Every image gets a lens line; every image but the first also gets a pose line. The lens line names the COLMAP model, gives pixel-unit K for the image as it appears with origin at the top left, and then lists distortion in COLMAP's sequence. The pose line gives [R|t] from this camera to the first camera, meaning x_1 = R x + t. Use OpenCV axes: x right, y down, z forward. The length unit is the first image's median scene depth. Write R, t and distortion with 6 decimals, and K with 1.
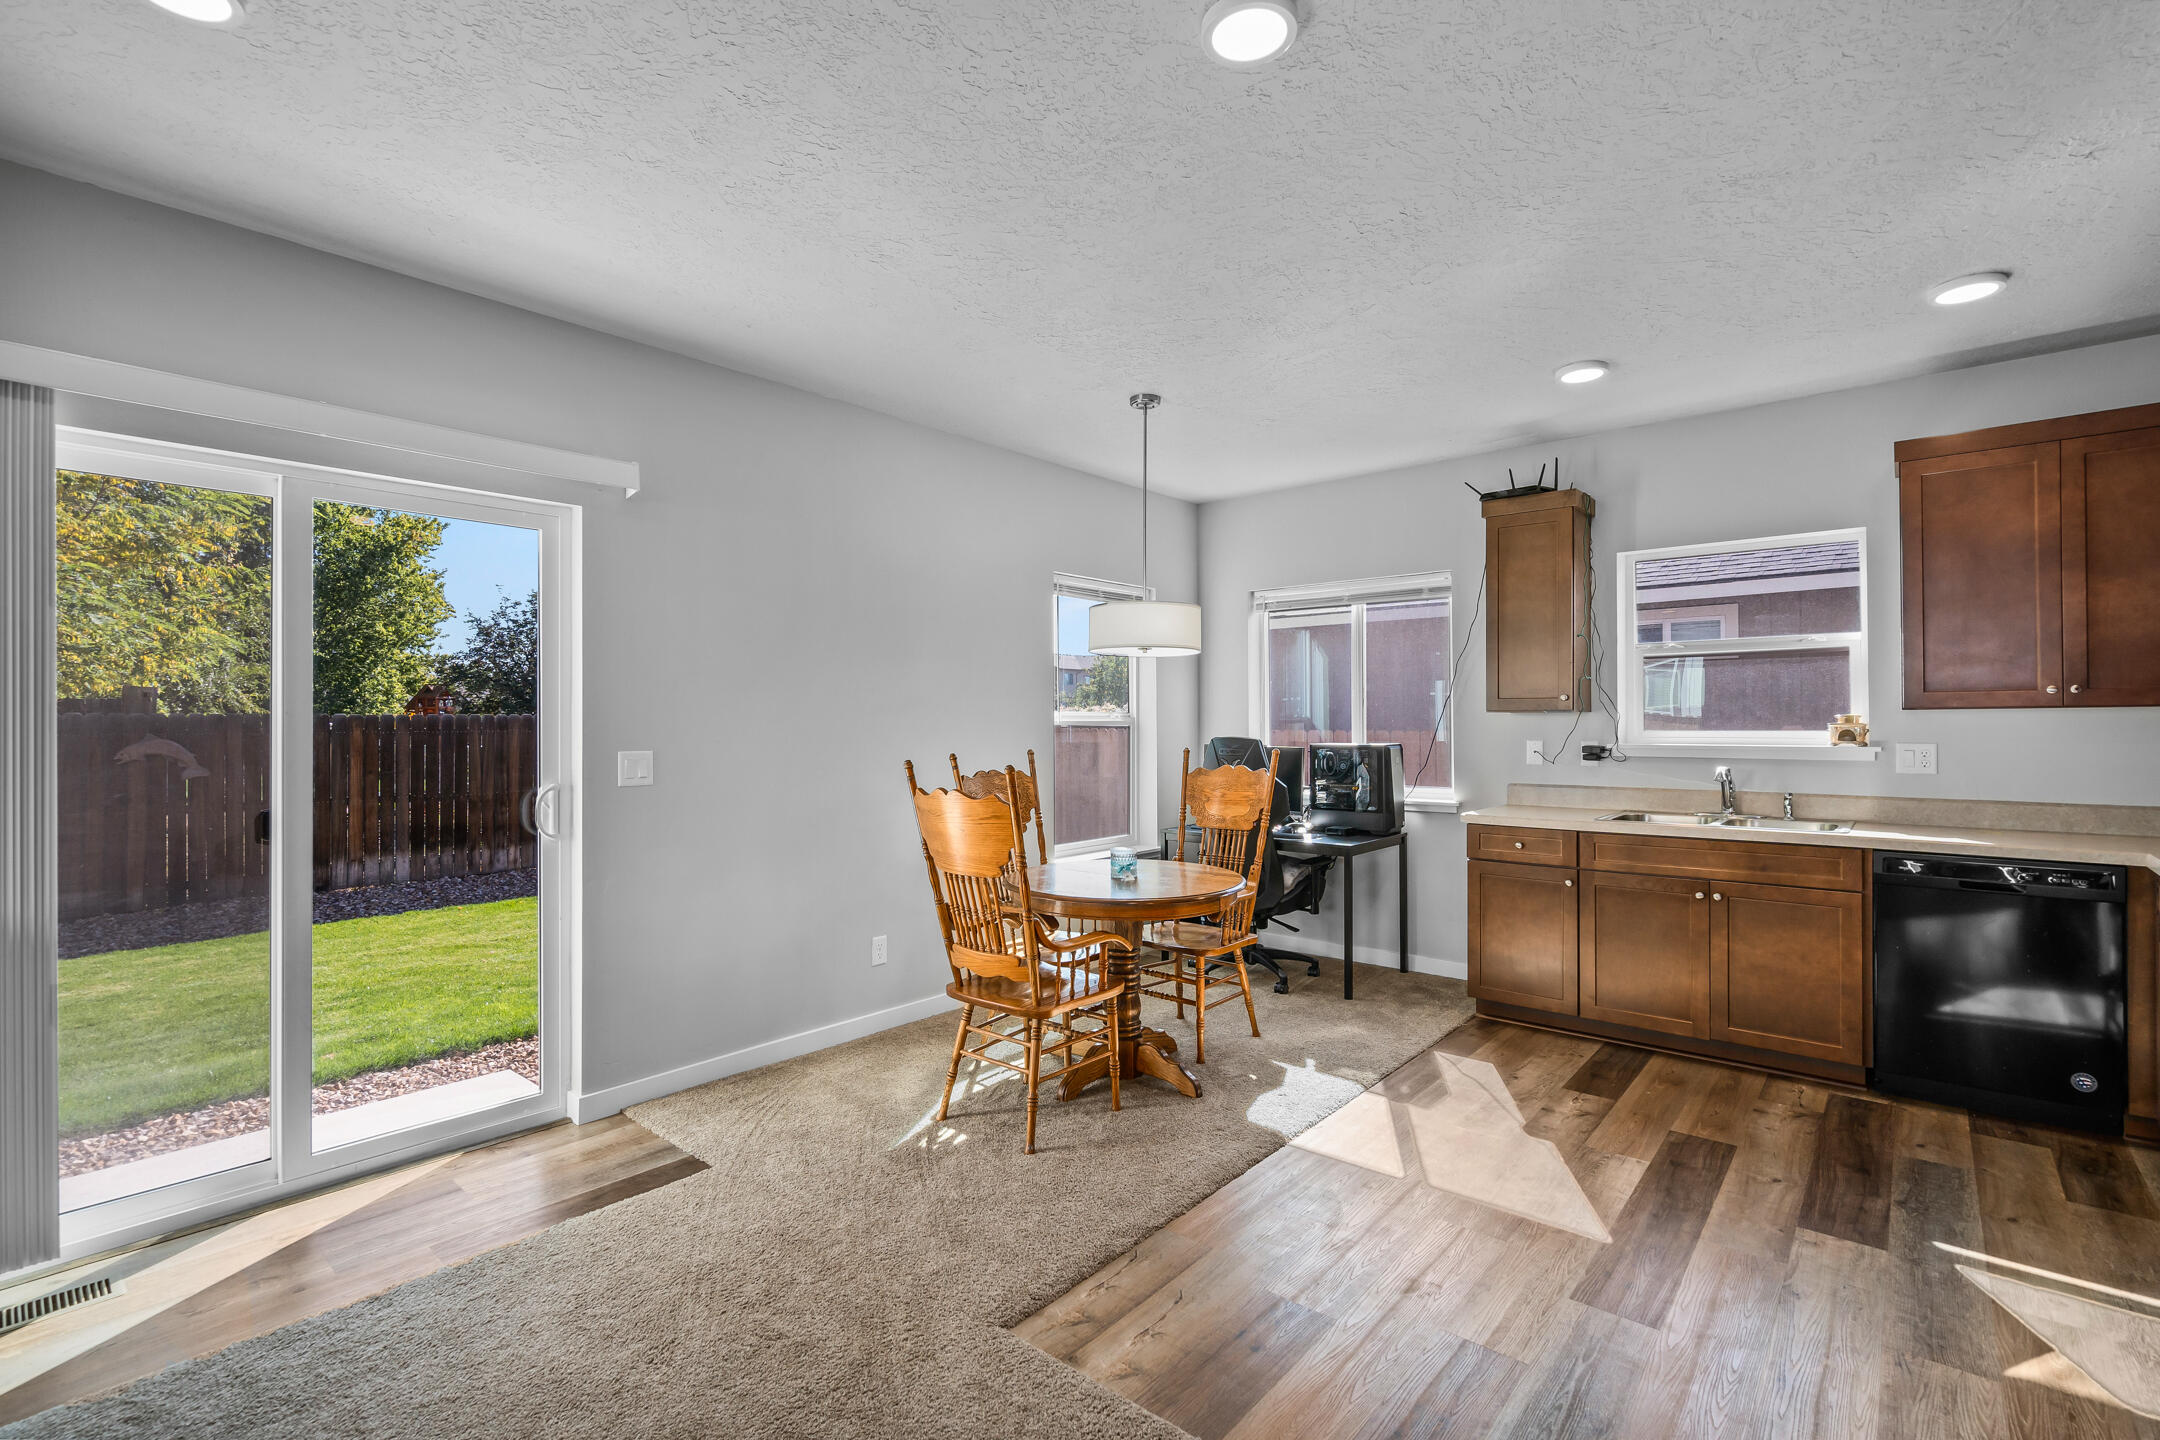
lens RADIAL K [[976.3, 0, 1076.1], [0, 976.3, 710.6], [0, 0, 1]] dist [-0.009001, 0.002825]
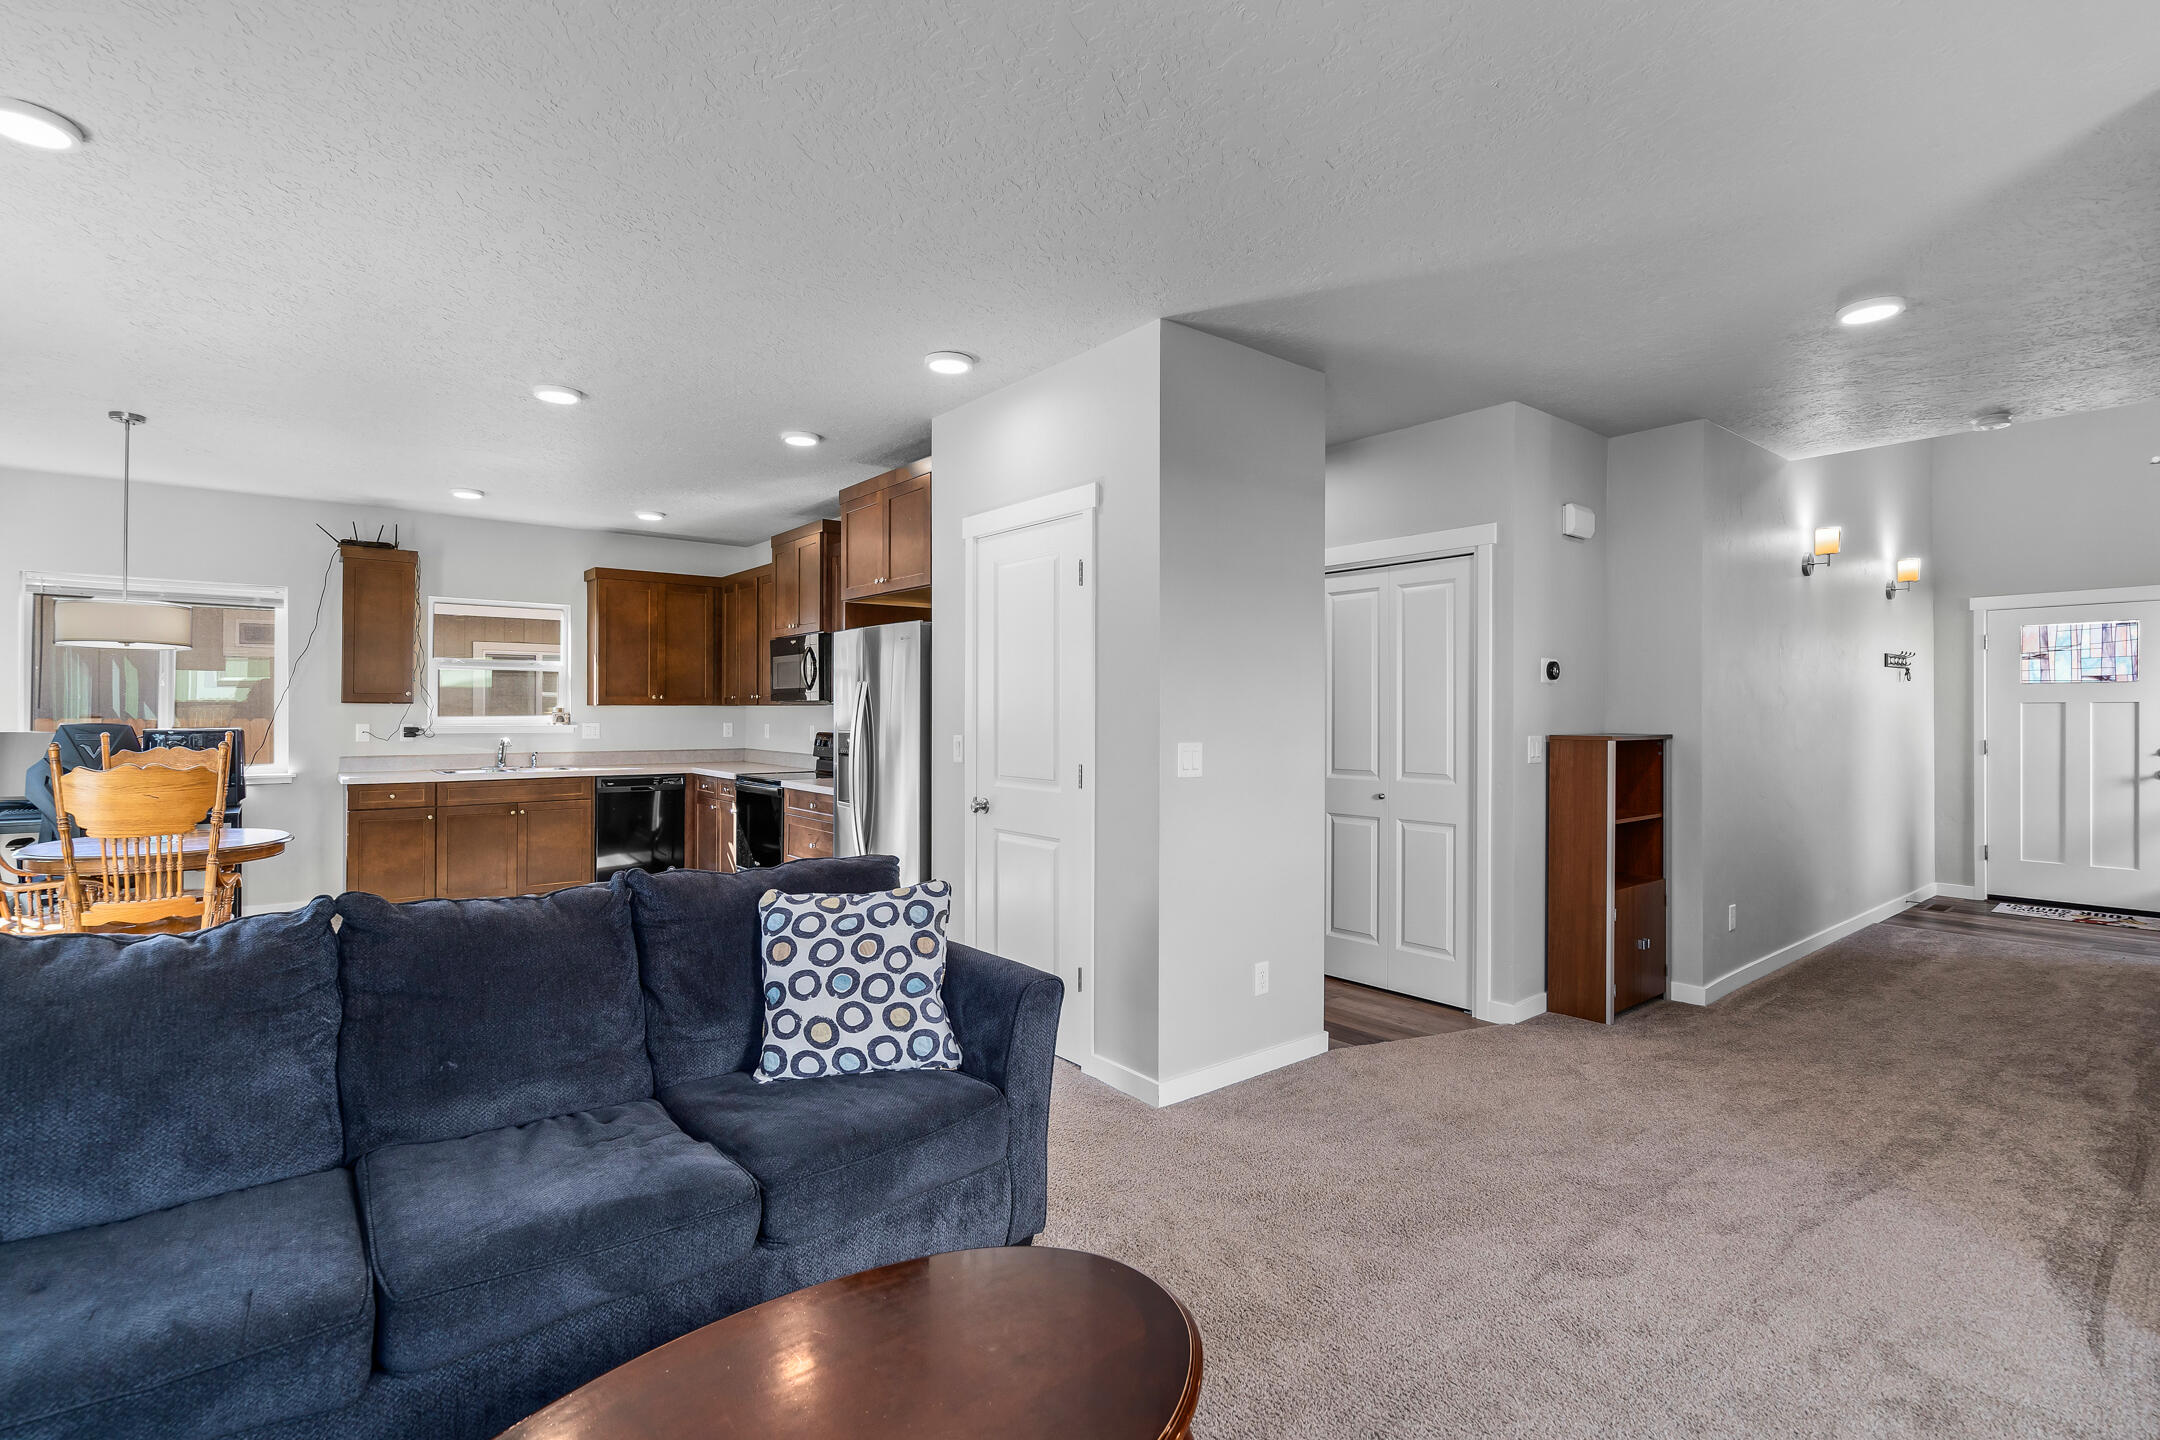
lens RADIAL K [[976.3, 0, 1061.0], [0, 976.3, 709.0], [0, 0, 1]] dist [-0.009001, 0.002825]
pose [[0.176035, 0.007199, 0.984358, -0.833800], [-0.015289, 0.999873, -0.004578, 0.001291], [-0.984265, -0.014244, 0.176122, -0.238983]]
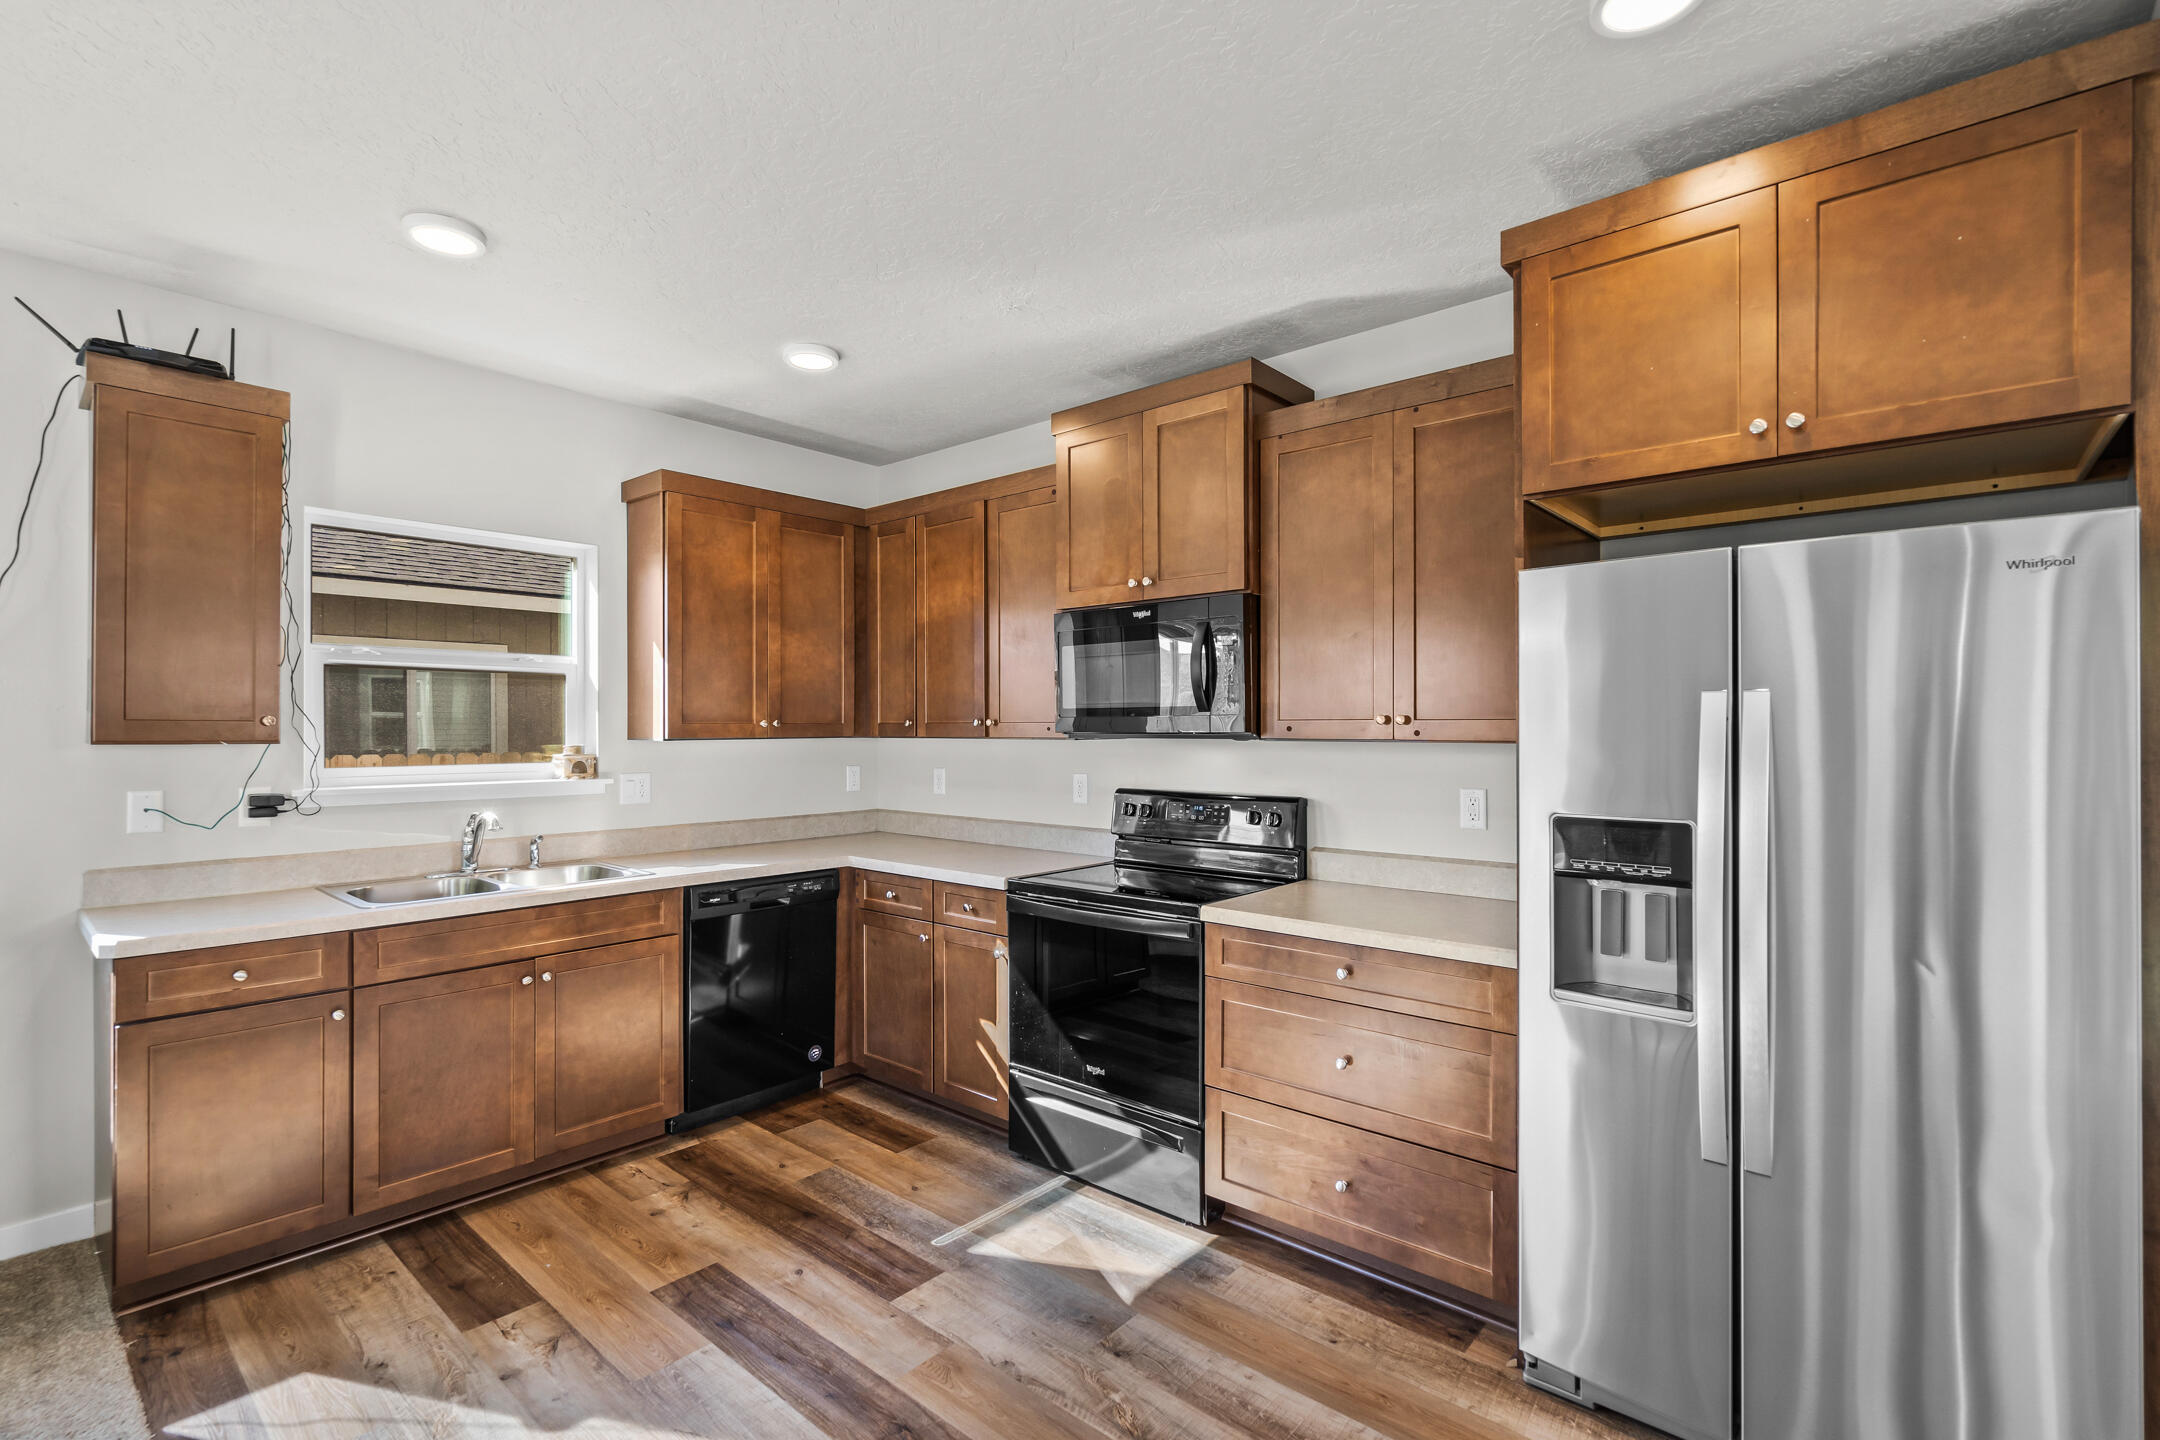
lens RADIAL K [[976.3, 0, 1067.2], [0, 976.3, 731.4], [0, 0, 1]] dist [-0.009001, 0.002825]
pose [[0.010102, 0.001805, 0.999947, -0.125183], [-0.009702, 0.999951, -0.001707, -0.011437], [-0.999902, -0.009684, 0.010119, 0.530785]]
